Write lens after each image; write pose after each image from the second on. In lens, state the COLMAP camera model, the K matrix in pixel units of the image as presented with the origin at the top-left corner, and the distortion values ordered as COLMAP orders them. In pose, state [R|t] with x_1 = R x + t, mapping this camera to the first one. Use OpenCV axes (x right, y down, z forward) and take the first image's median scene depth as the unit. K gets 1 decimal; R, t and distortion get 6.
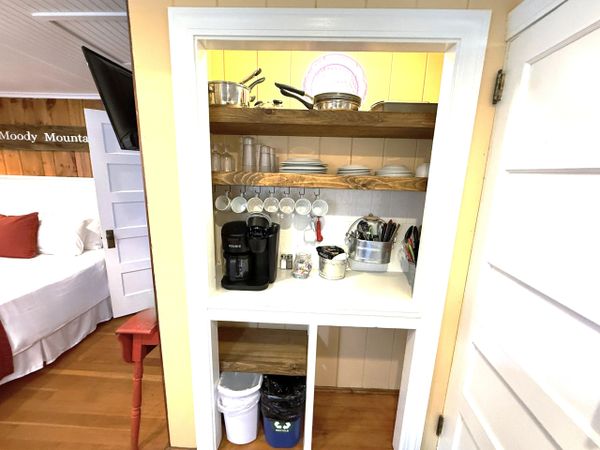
lens RADIAL K [[253.2, 0, 300.0], [0, 253.2, 225.0], [0, 0, 1]] dist [-0.002129, -0.000569]
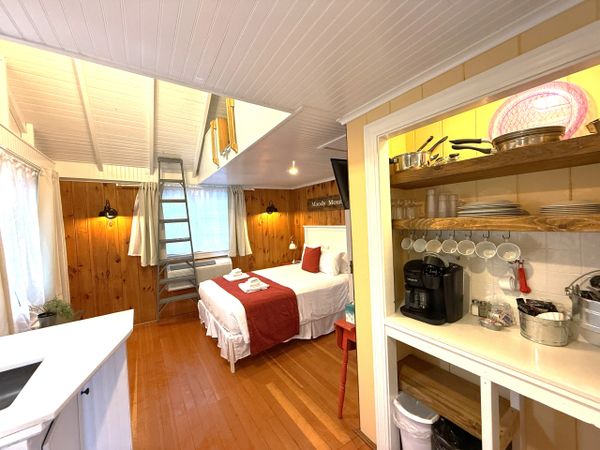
lens RADIAL K [[237.6, 0, 300.0], [0, 237.6, 225.0], [0, 0, 1]] dist [-0.000047, -0.000044]
pose [[0.584773, -0.034982, -0.810442, 0.324280], [-0.102223, 0.987928, -0.116401, 0.011934], [0.804730, 0.150914, 0.574138, -0.102103]]
